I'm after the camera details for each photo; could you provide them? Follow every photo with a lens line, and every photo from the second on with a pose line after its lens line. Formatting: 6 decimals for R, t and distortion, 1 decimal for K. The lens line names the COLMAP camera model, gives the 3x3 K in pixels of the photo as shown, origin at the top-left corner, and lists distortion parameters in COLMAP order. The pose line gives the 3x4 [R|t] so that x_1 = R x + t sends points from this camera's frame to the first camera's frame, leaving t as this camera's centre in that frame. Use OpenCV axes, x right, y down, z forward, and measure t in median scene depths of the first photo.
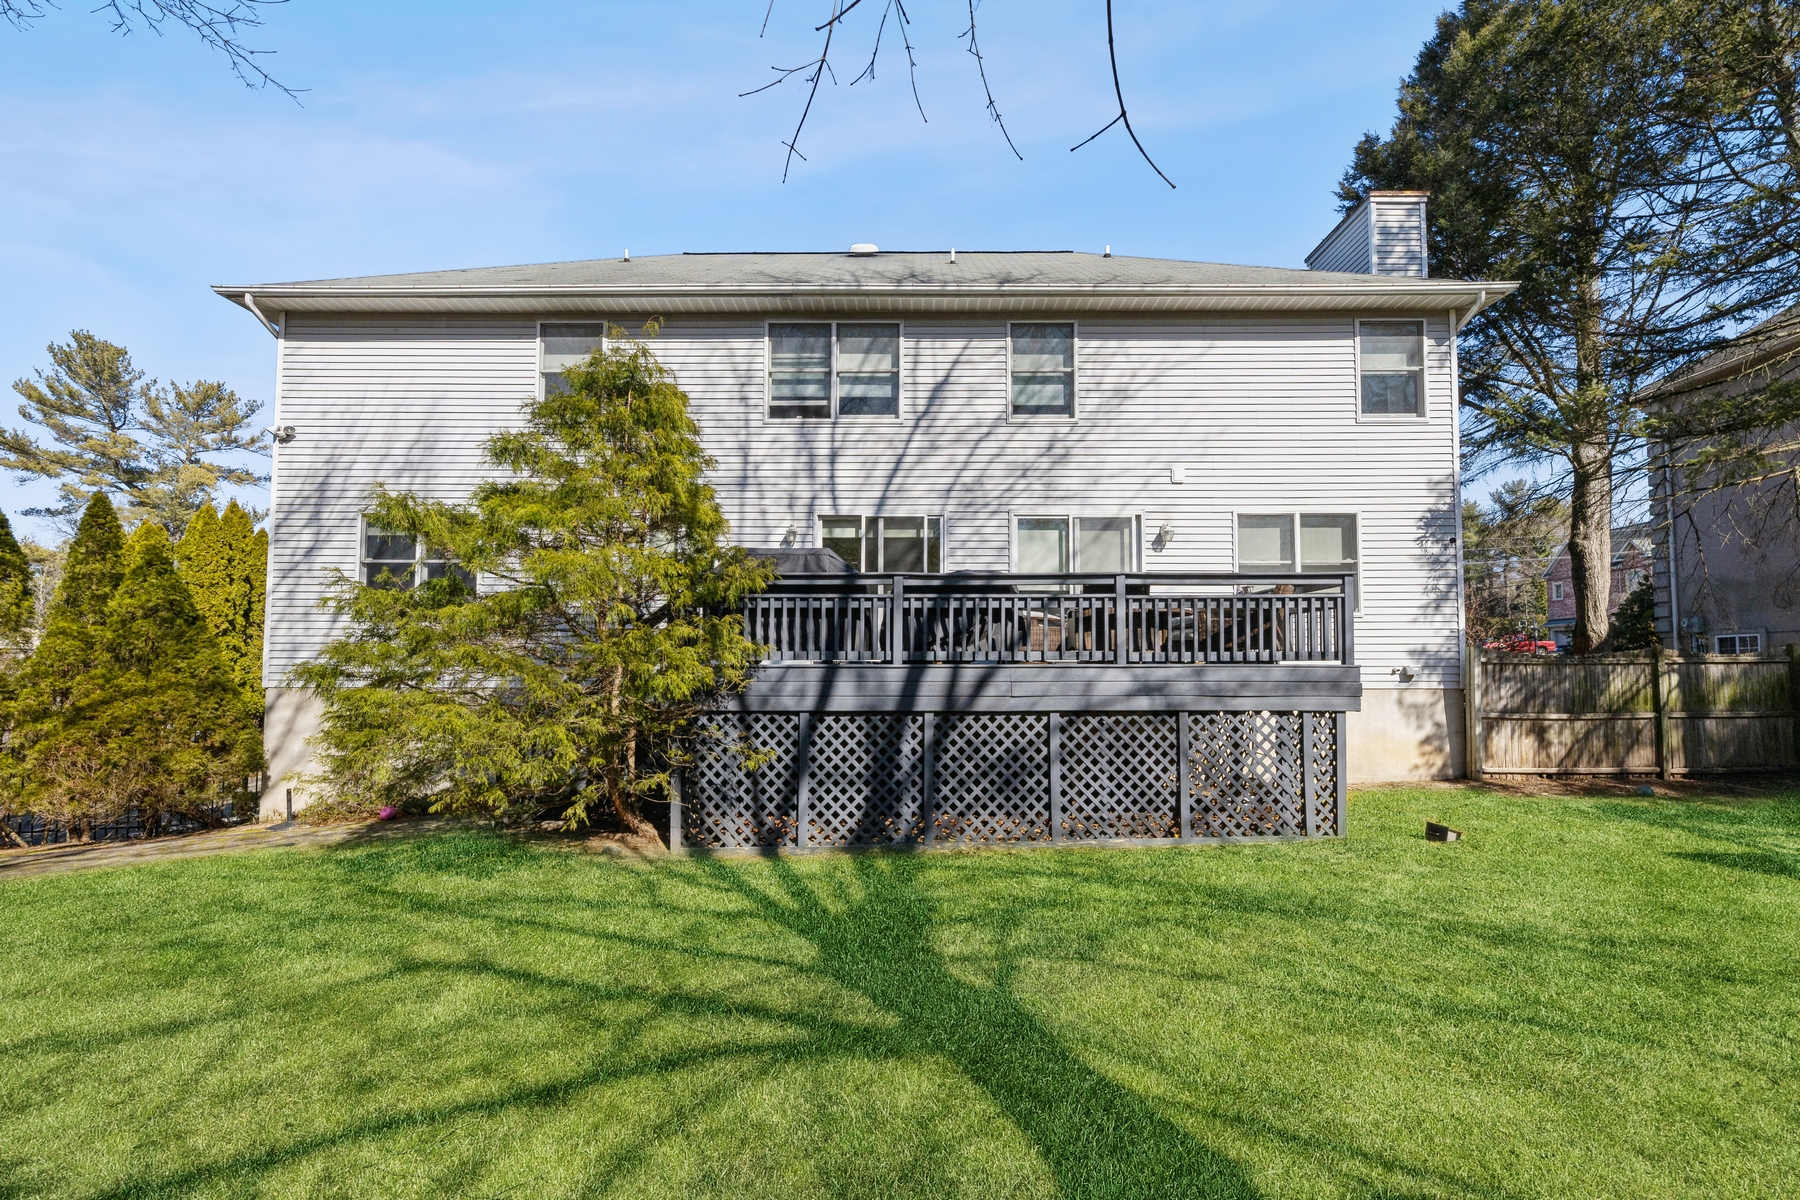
lens RADIAL K [[742.1, 0, 900.8], [0, 742.1, 656.7], [0, 0, 1]] dist [0.000346, 0.000273]
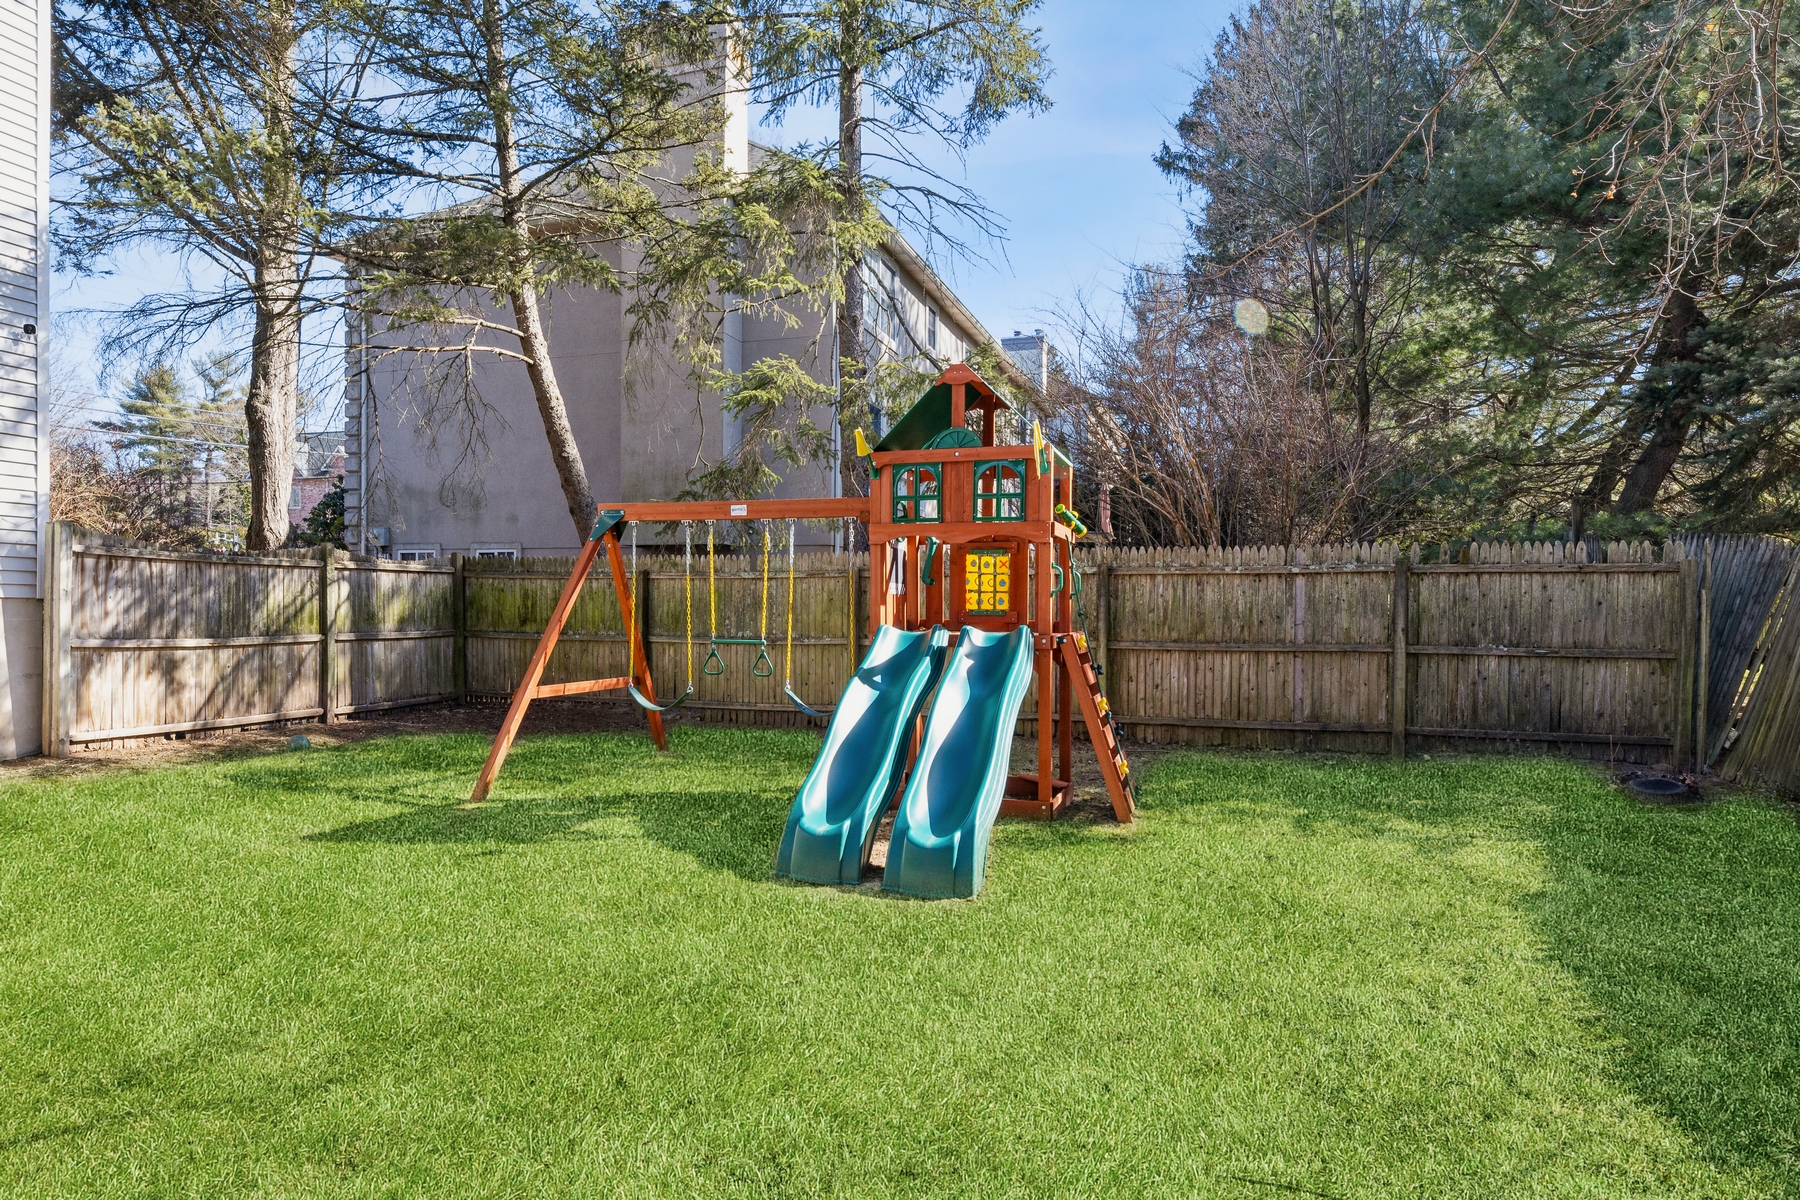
lens RADIAL K [[934.8, 0, 900.6], [0, 934.8, 611.7], [0, 0, 1]] dist [-0.002542, -0.000033]
pose [[0.255596, 0.014264, 0.966678, 0.256322], [-0.042450, 0.999092, -0.003518, 0.030447], [-0.965851, -0.040136, 0.255969, 0.199131]]
